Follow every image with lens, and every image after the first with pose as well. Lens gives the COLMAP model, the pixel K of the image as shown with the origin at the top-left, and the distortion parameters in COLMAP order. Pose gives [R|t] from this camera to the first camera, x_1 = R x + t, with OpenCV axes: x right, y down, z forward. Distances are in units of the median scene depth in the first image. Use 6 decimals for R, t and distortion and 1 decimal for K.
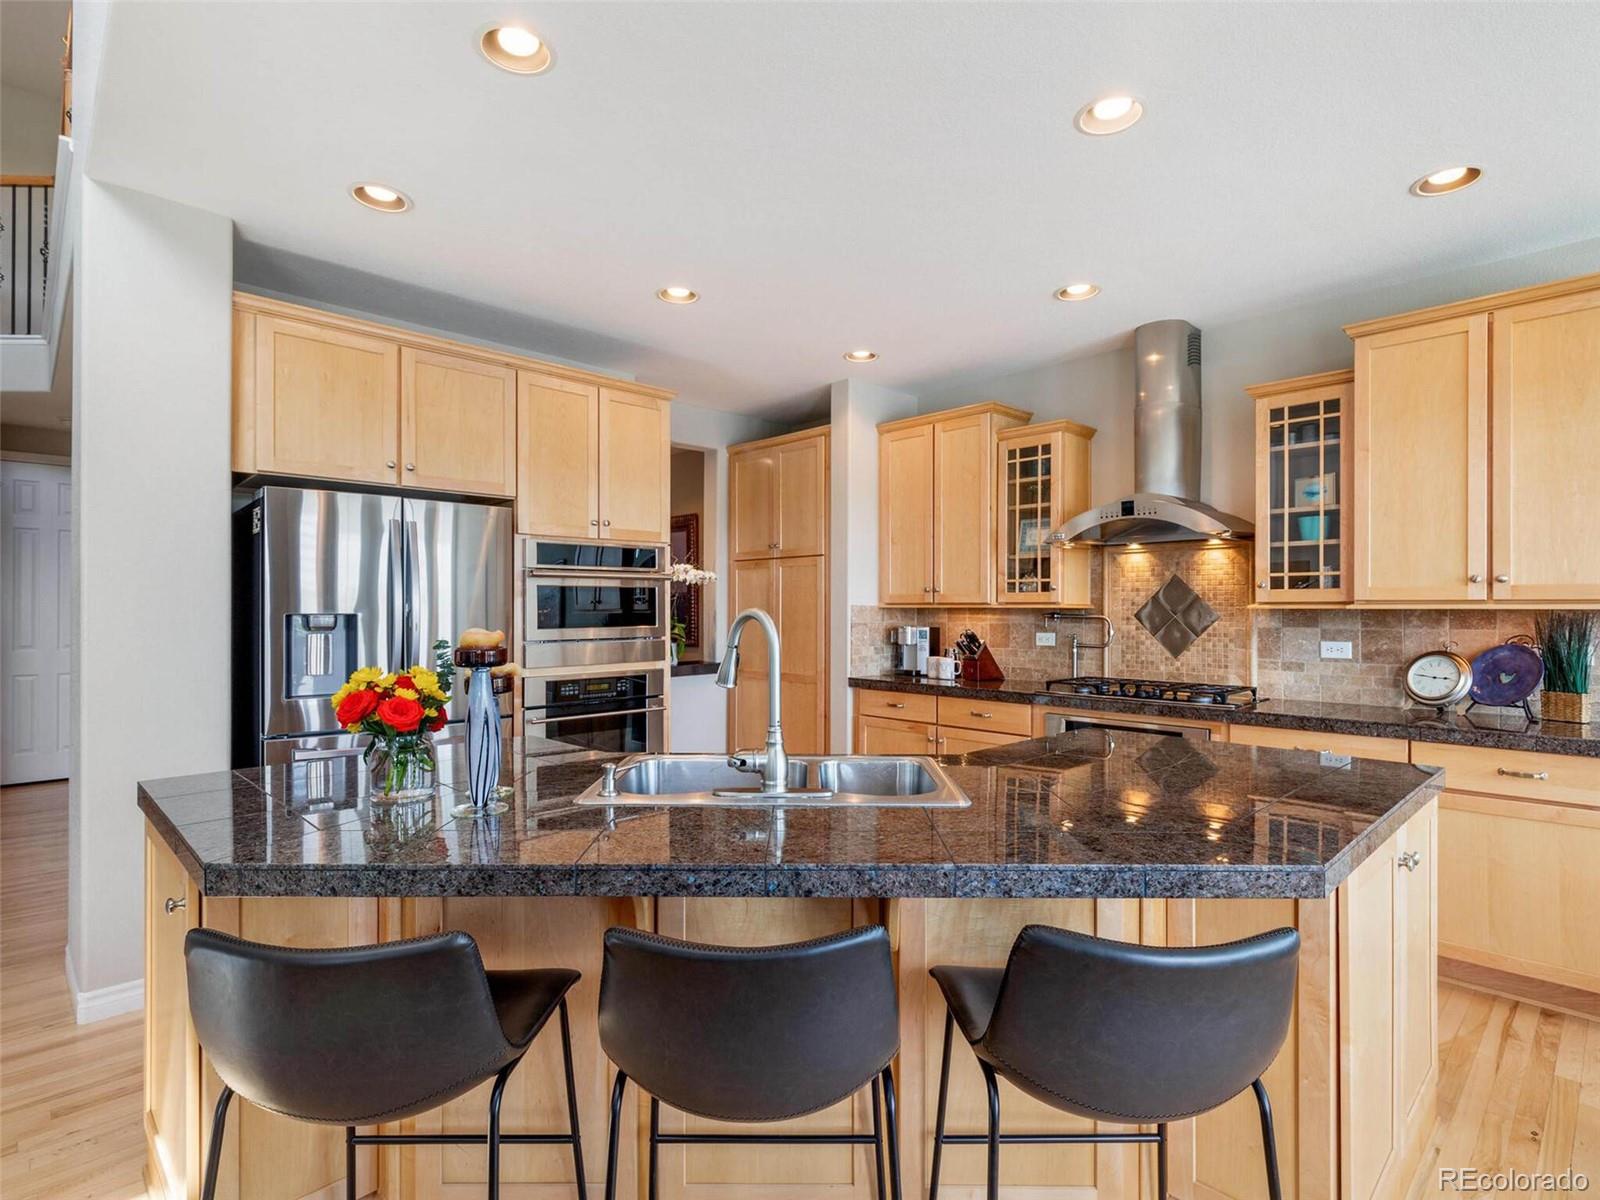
lens RADIAL K [[810.2, 0, 803.6], [0, 810.2, 615.4], [0, 0, 1]] dist [0.002629, -0.001035]
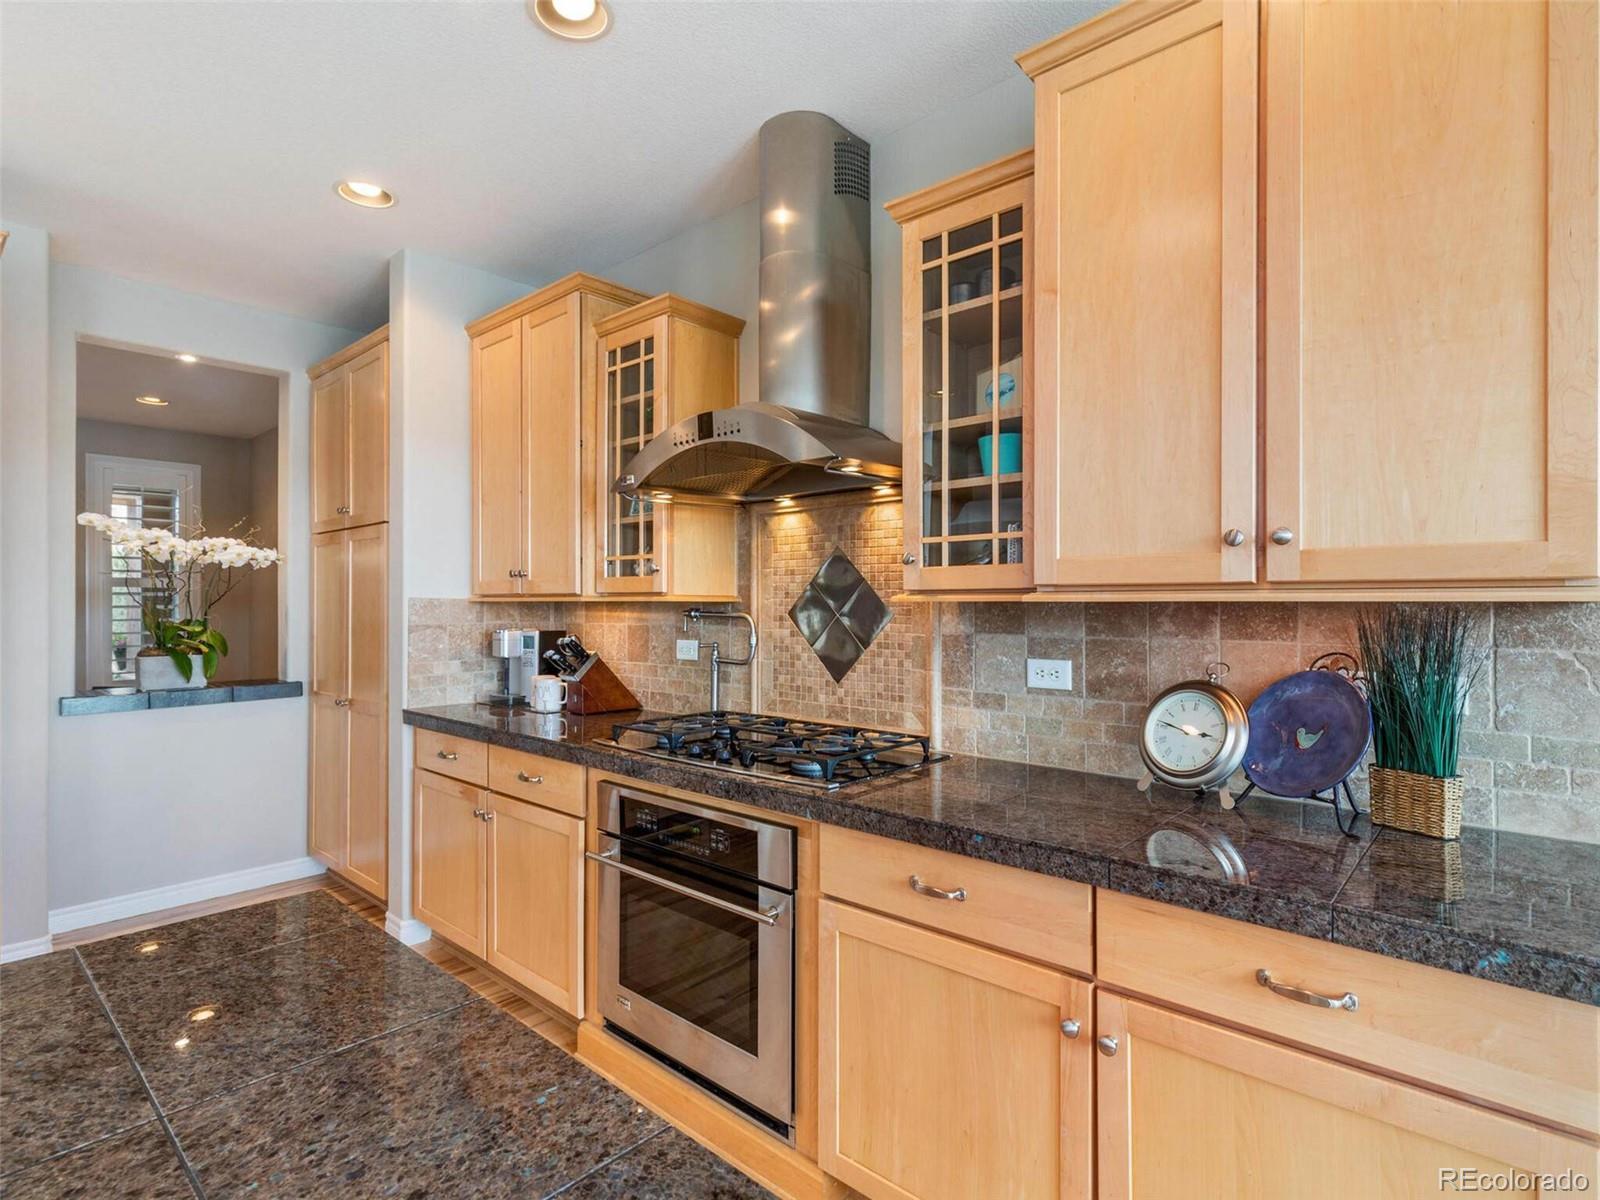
lens RADIAL K [[810.9, 0, 802.1], [0, 810.9, 611.6], [0, 0, 1]] dist [0.004539, -0.000360]
pose [[0.997523, -0.001761, 0.070324, 0.420586], [0.001662, 0.999998, 0.001464, -0.002392], [-0.070327, -0.001344, 0.997523, 0.420868]]
